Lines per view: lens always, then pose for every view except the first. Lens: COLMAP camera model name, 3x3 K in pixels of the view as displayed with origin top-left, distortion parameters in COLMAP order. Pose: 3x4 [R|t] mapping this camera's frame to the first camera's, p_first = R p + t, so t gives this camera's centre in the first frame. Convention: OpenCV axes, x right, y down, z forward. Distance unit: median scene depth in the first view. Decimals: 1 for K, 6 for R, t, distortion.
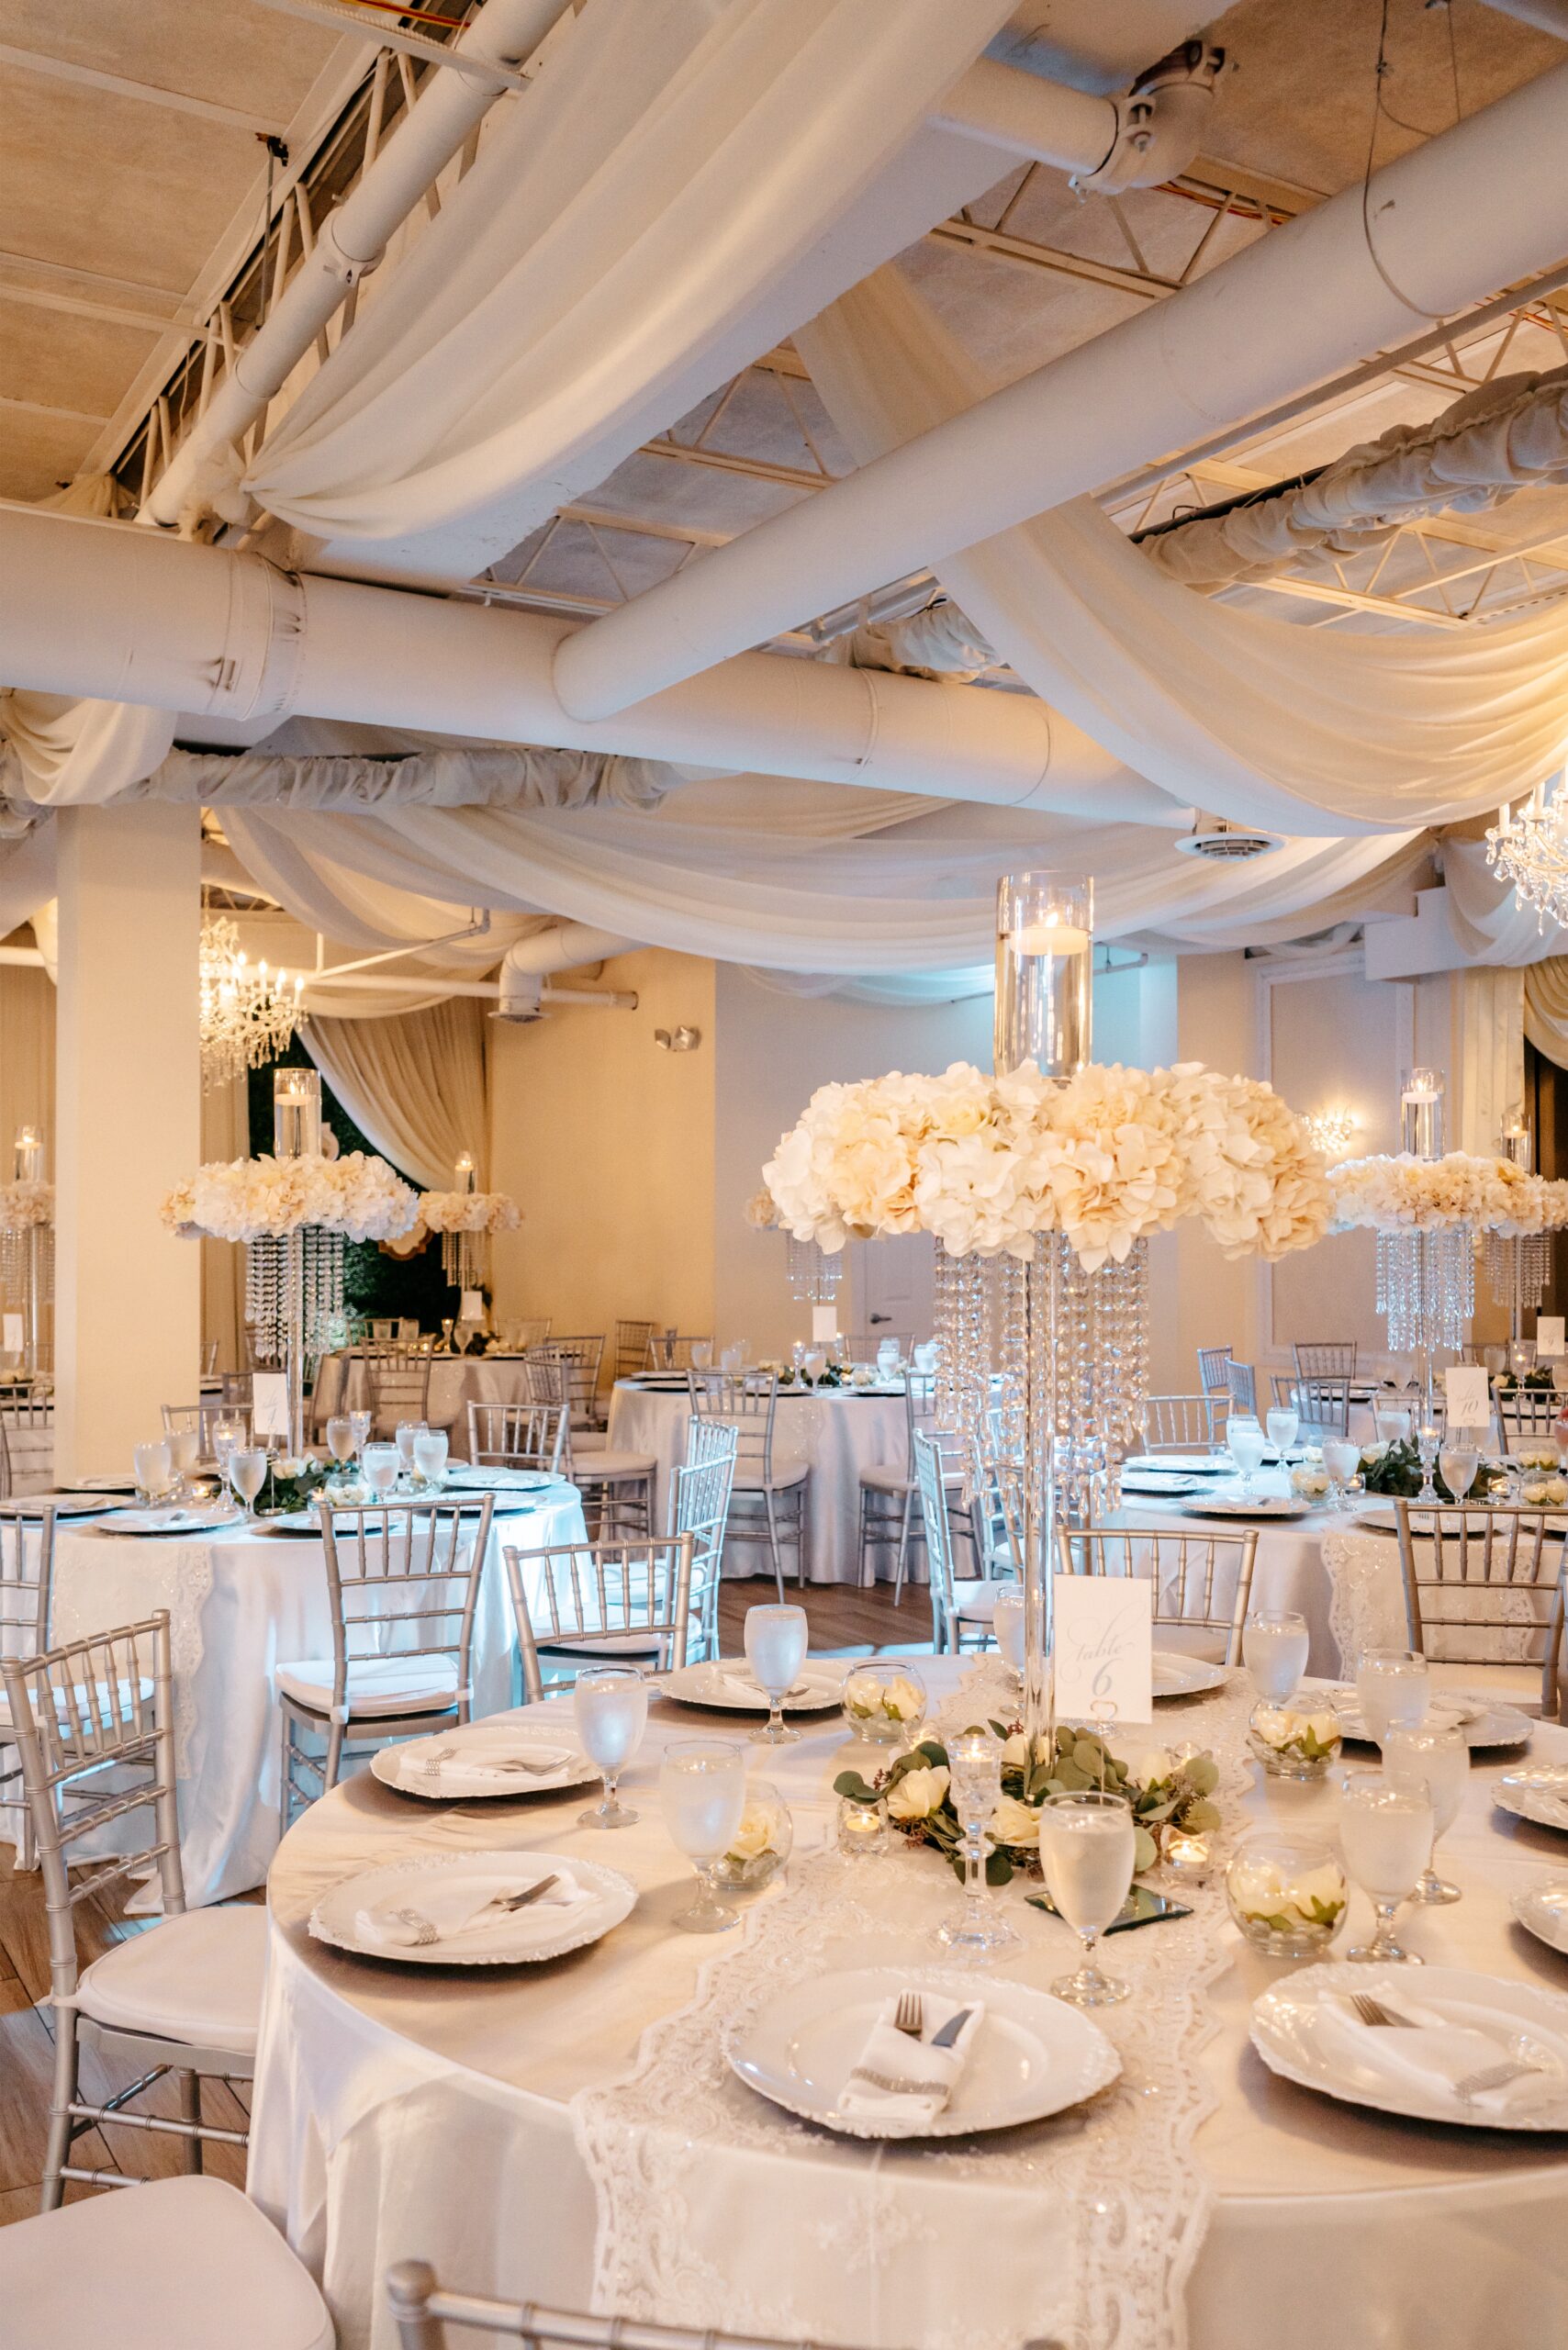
lens RADIAL K [[2007.1, 0, 776.9], [0, 2007.1, 1177.1], [0, 0, 1]] dist [-0.016655, -0.012620]
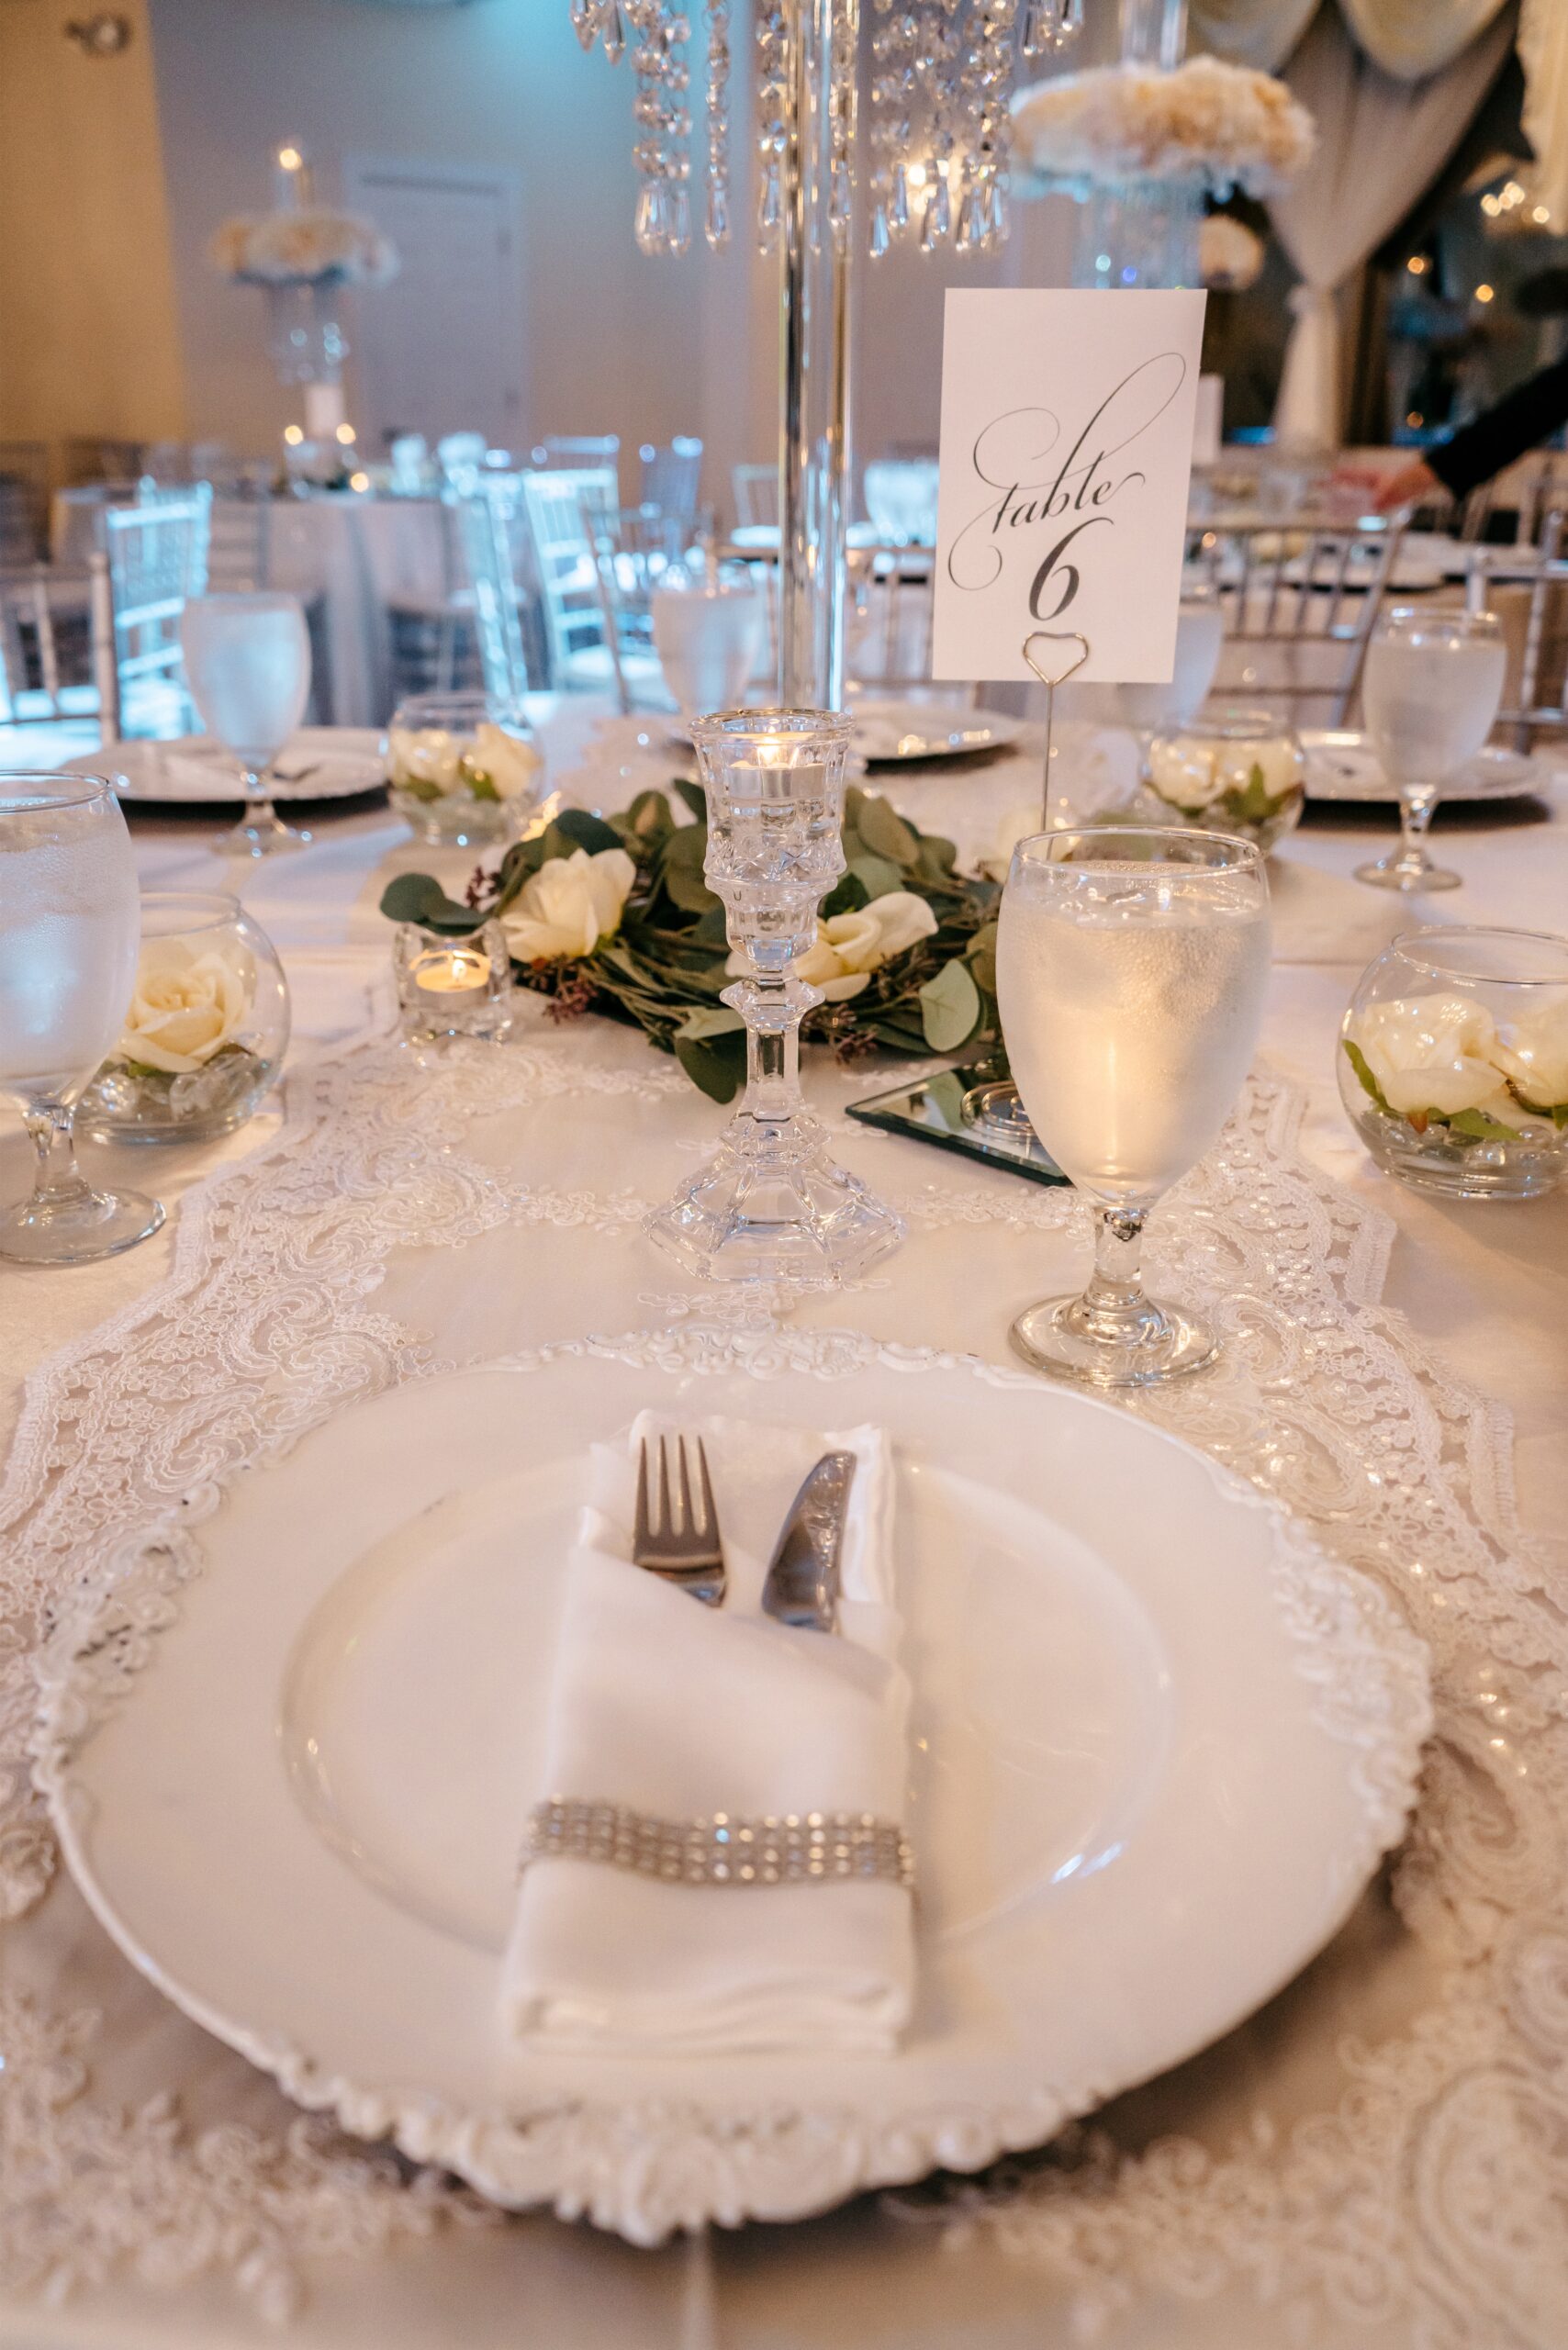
lens RADIAL K [[2007.1, 0, 776.9], [0, 2007.1, 1177.1], [0, 0, 1]] dist [-0.016655, -0.012620]
pose [[0.973361, -0.084561, 0.213114, 0.014025], [-0.003738, 0.923525, 0.383519, 0.190855], [-0.229247, -0.374099, 0.898608, 0.559971]]
